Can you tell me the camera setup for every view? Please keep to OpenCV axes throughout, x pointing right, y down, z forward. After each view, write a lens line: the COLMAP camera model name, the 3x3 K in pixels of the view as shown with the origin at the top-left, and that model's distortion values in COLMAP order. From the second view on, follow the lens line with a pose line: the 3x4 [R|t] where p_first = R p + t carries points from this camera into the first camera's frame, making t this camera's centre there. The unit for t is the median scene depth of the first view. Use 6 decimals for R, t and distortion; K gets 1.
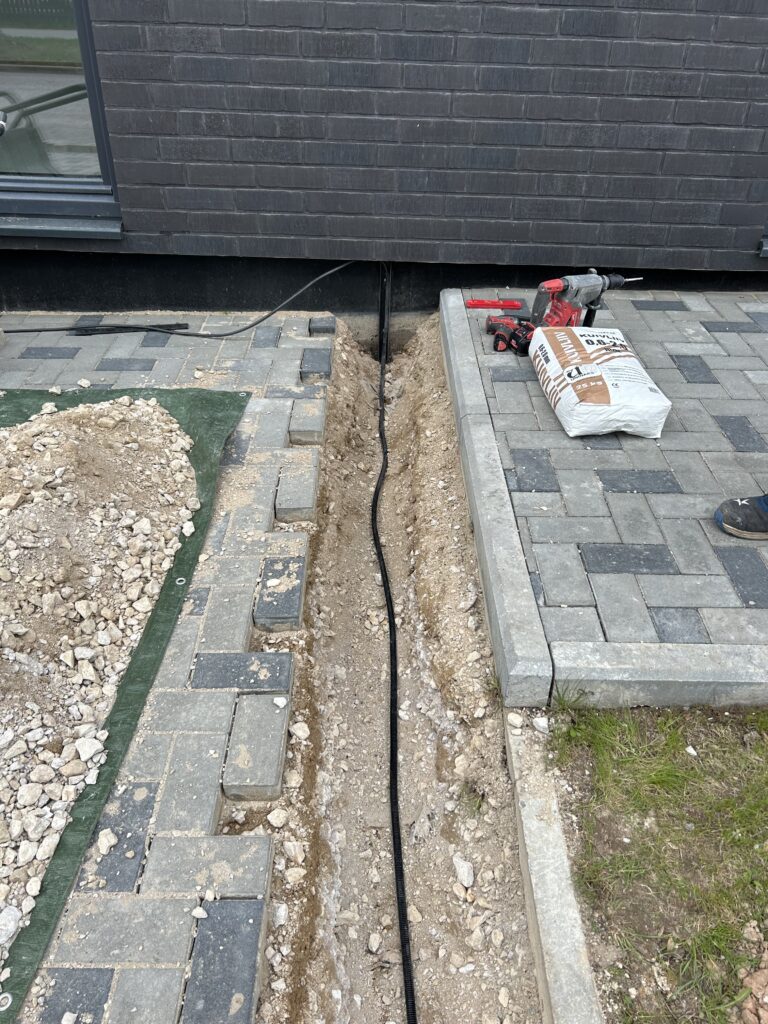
lens RADIAL K [[772.6, 0, 384.5], [0, 772.6, 518.2], [0, 0, 1]] dist [0.012948, -0.029391]
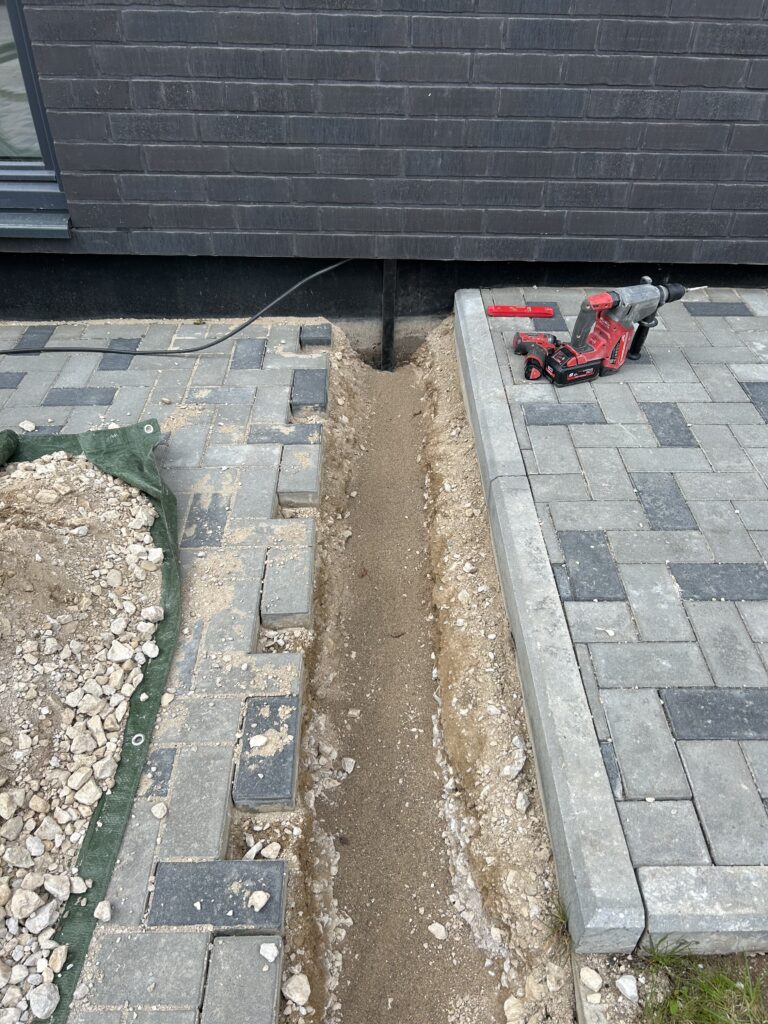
lens RADIAL K [[772.6, 0, 383.6], [0, 772.6, 516.7], [0, 0, 1]] dist [0.012948, -0.029391]
pose [[0.999903, -0.013590, 0.002971, -0.013103], [0.013349, 0.997466, 0.069879, -0.128149], [-0.003913, -0.069832, 0.997551, 0.169440]]
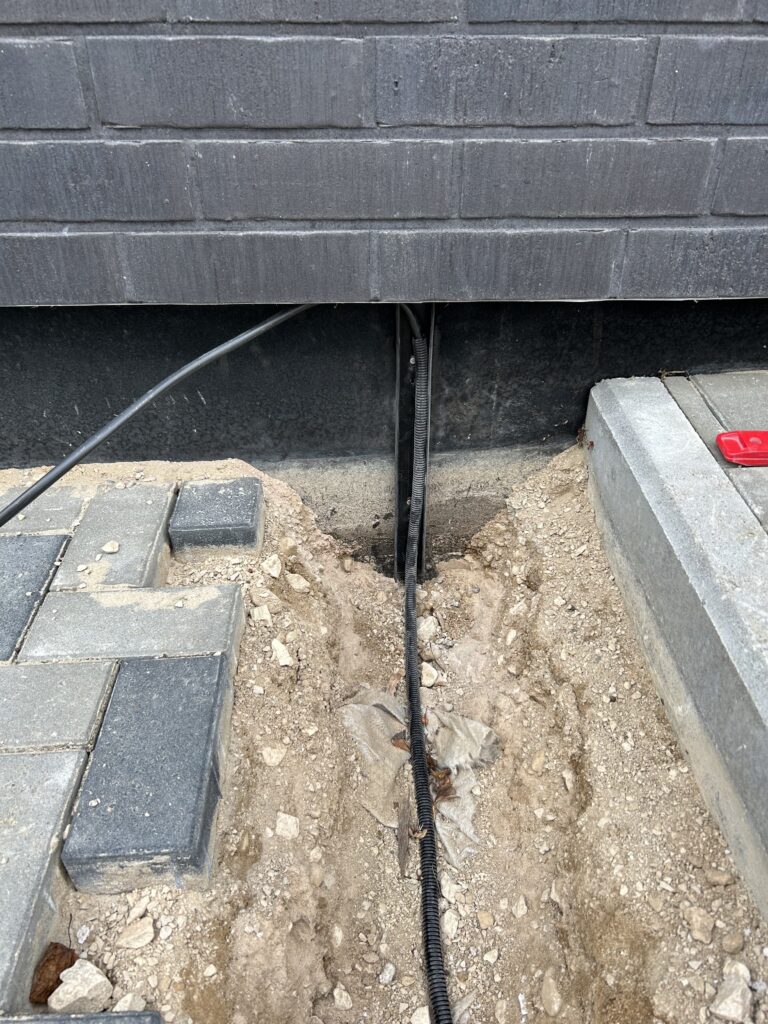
lens RADIAL K [[772.6, 0, 389.0], [0, 772.6, 500.9], [0, 0, 1]] dist [0.012948, -0.029391]
pose [[0.999049, -0.042170, 0.011120, -0.016578], [0.042418, 0.998834, -0.023065, -0.284957], [-0.010134, 0.023515, 0.999672, 0.806325]]
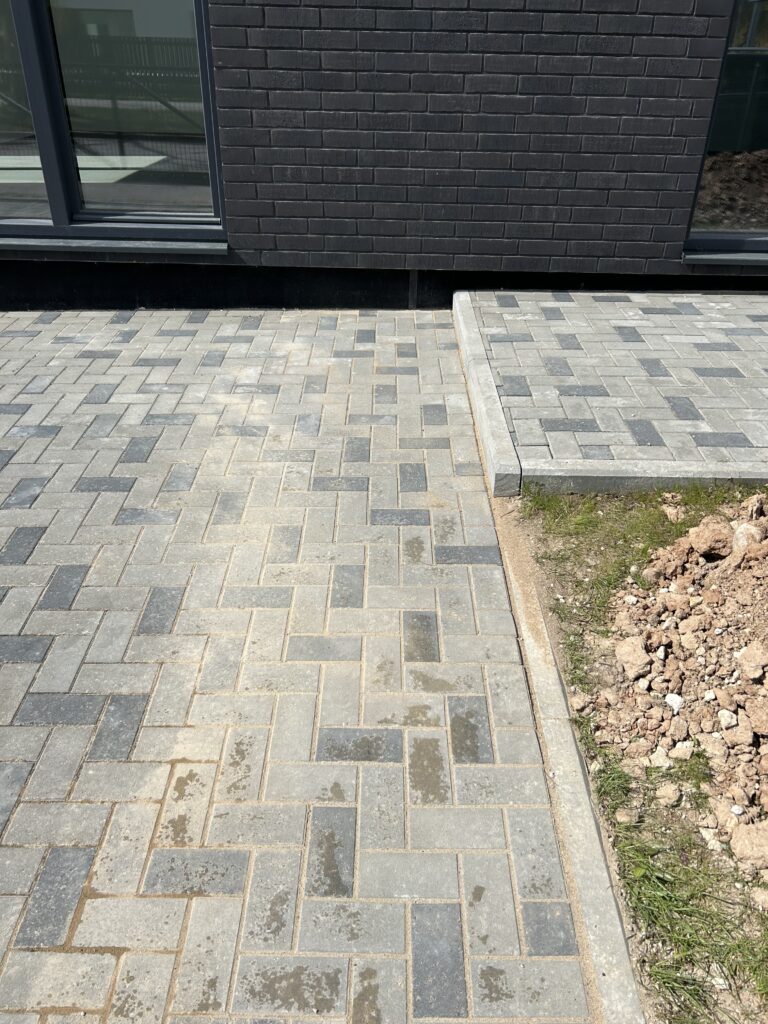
lens RADIAL K [[772.6, 0, 386.4], [0, 772.6, 514.3], [0, 0, 1]] dist [0.012948, -0.029391]
pose [[0.999898, -0.004404, -0.013561, -0.034762], [0.003478, 0.997709, -0.067559, 0.227376], [0.013827, 0.067505, 0.997623, -0.407189]]
